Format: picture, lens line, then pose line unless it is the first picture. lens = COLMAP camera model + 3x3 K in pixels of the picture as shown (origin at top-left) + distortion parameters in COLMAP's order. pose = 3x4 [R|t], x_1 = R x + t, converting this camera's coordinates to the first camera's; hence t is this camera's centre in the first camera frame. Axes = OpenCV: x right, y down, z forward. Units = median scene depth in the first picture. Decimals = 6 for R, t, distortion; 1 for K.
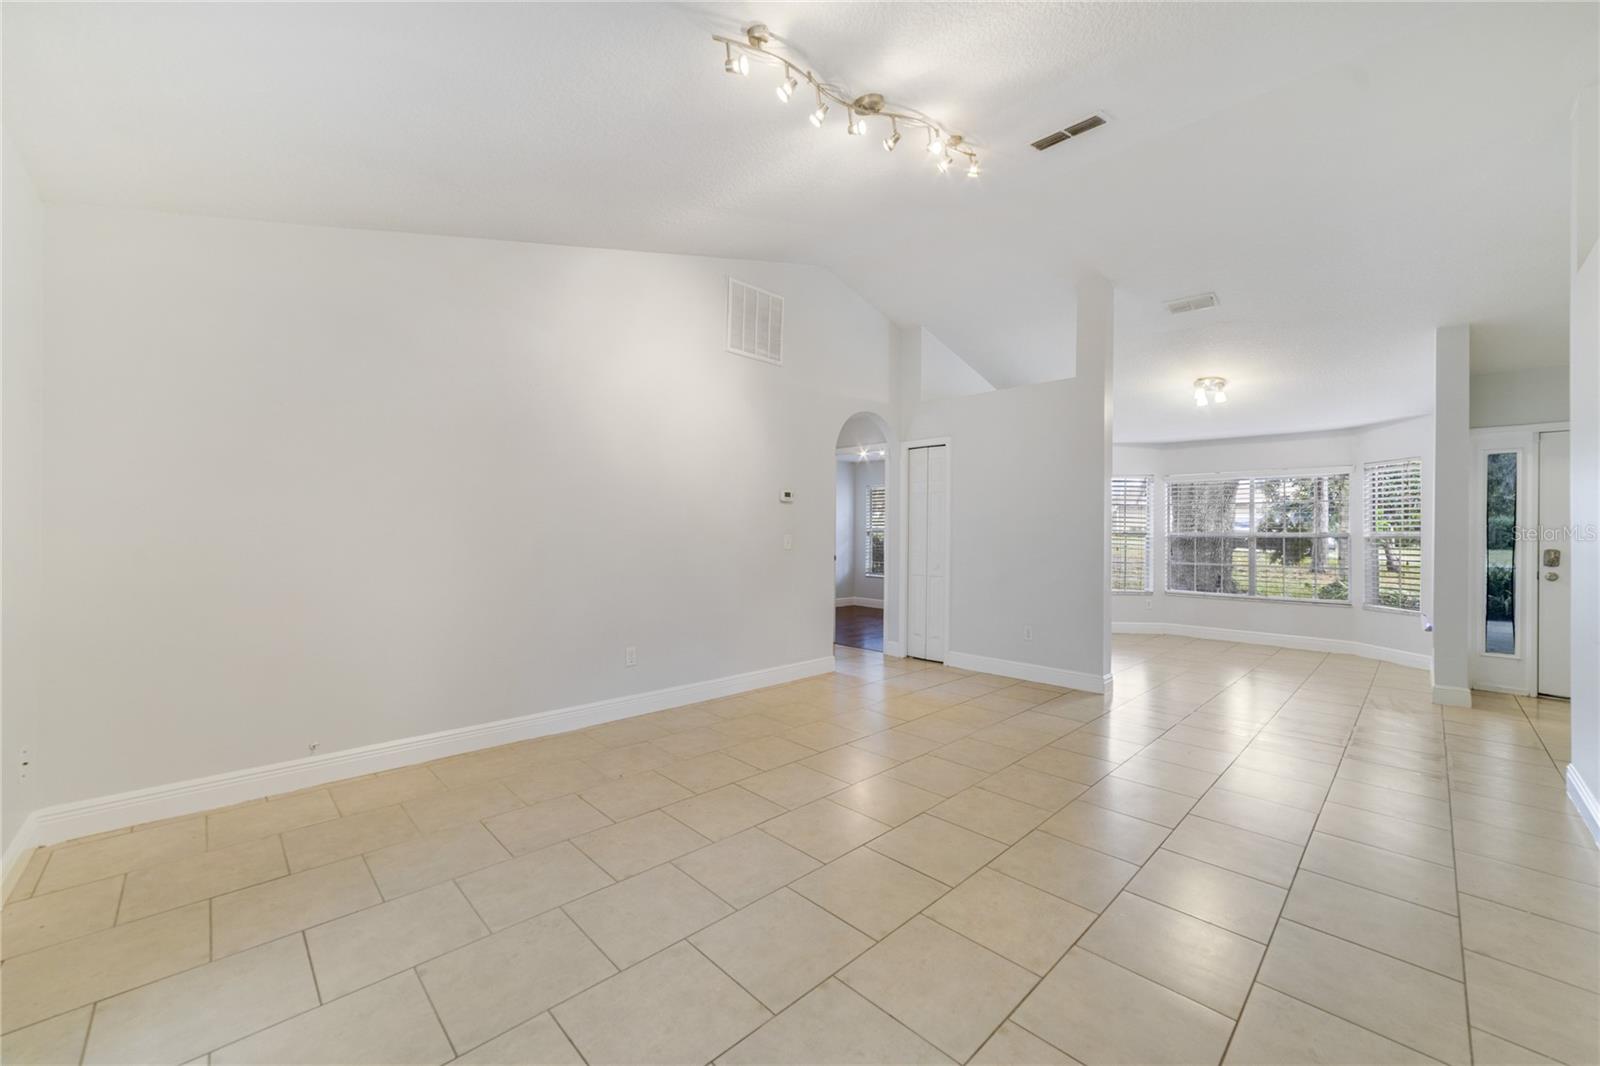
lens RADIAL K [[618.9, 0, 804.0], [0, 618.9, 536.6], [0, 0, 1]] dist [0.000886, 0.000293]
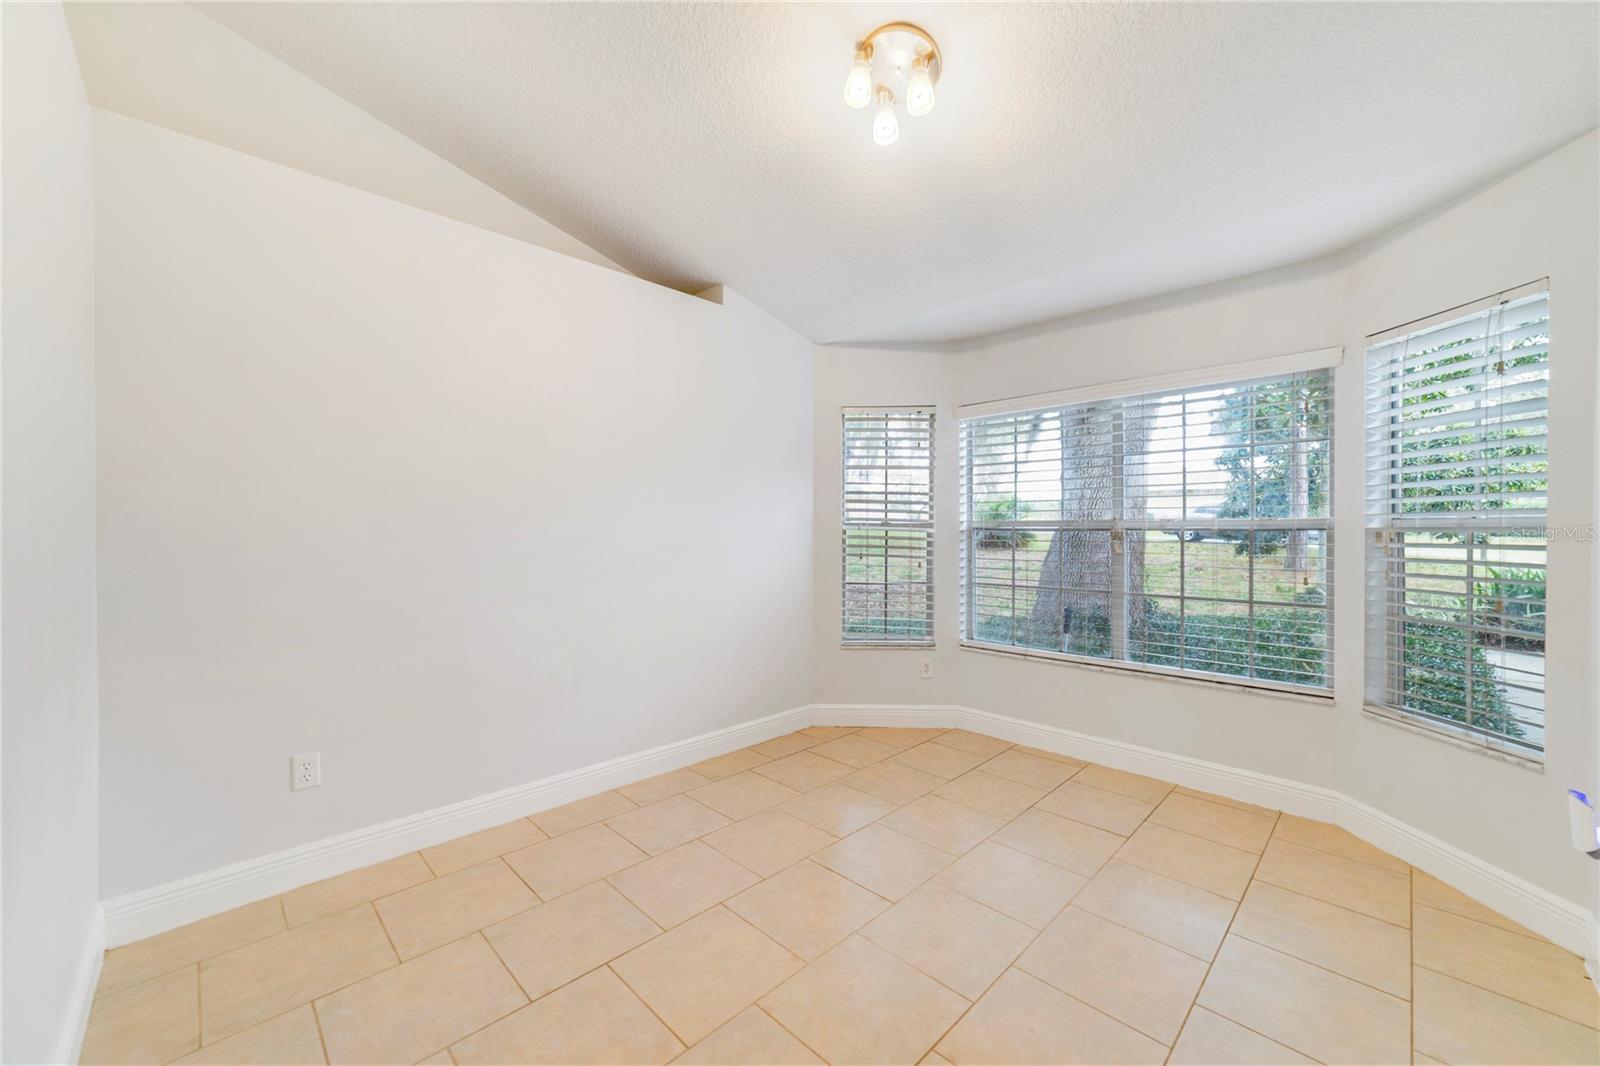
lens RADIAL K [[618.8, 0, 775.8], [0, 618.8, 533.1], [0, 0, 1]] dist [0.001728, 0.000142]
pose [[0.999893, -0.004417, -0.013917, 0.211569], [0.004543, 0.999949, 0.009009, -0.000584], [0.013876, -0.009071, 0.999863, 0.237690]]
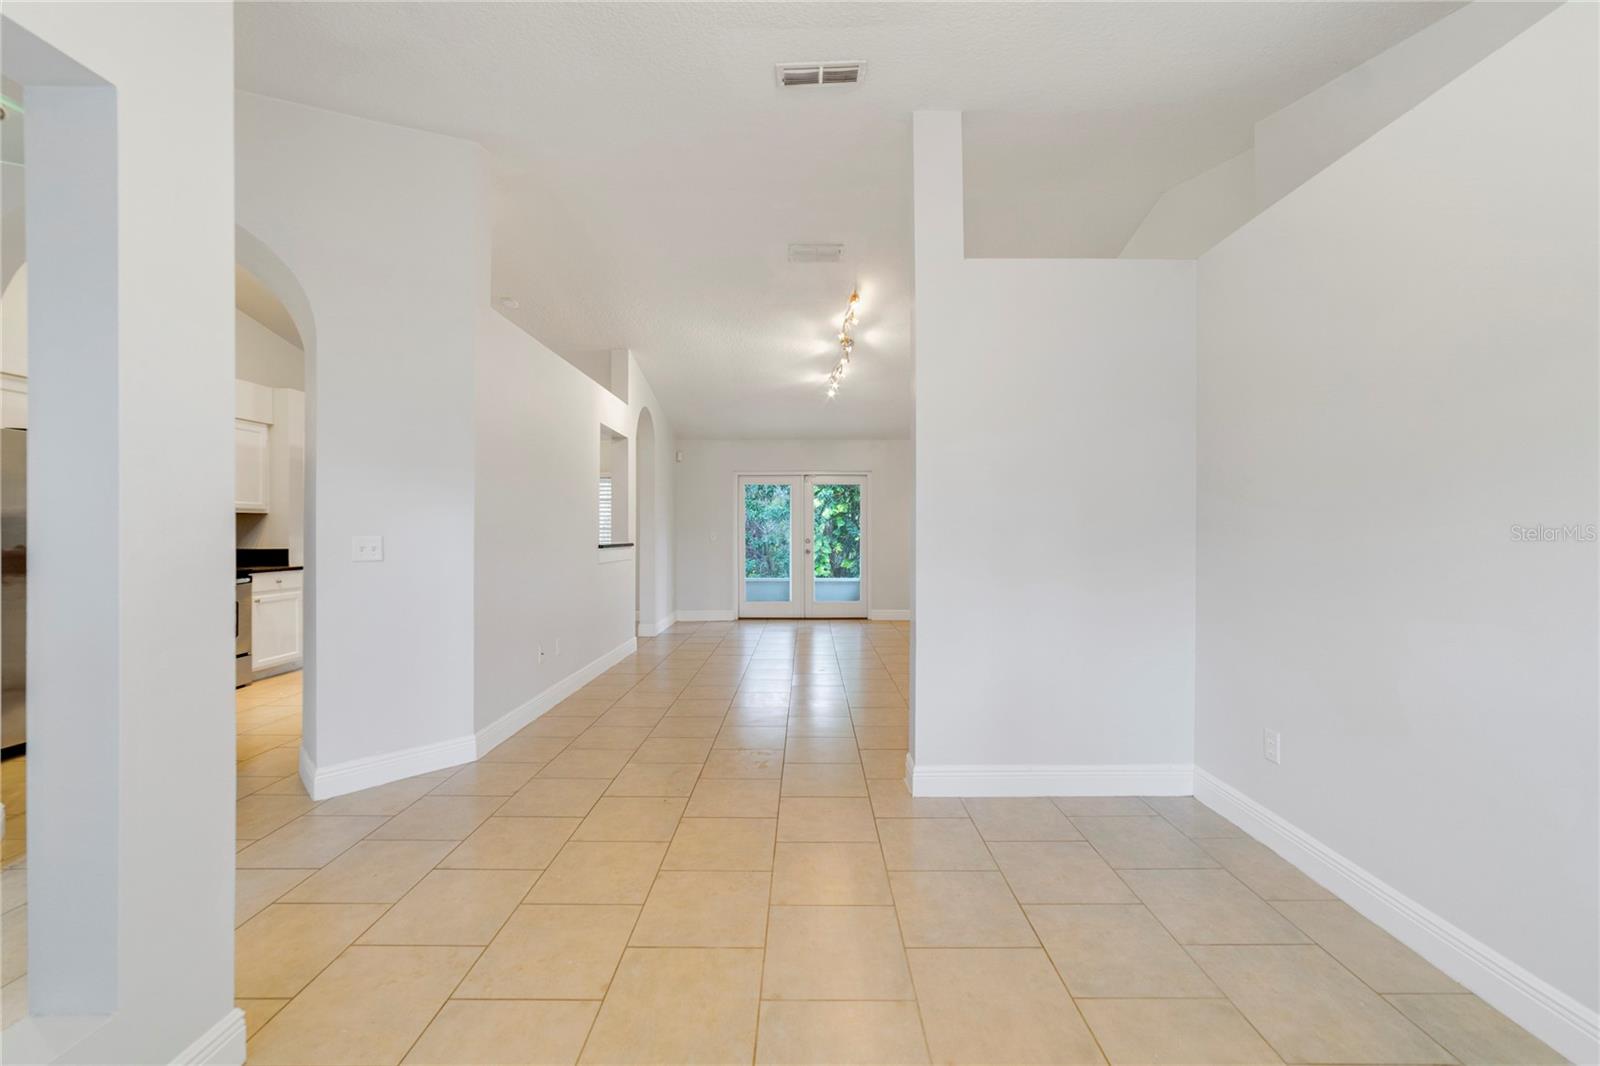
lens RADIAL K [[618.9, 0, 804.0], [0, 618.9, 536.6], [0, 0, 1]] dist [0.000886, 0.000293]
pose [[-0.704080, -0.000081, -0.710121, 2.100301], [0.000394, 1.000000, -0.000505, 0.083228], [0.710120, -0.000635, -0.704080, 4.071237]]
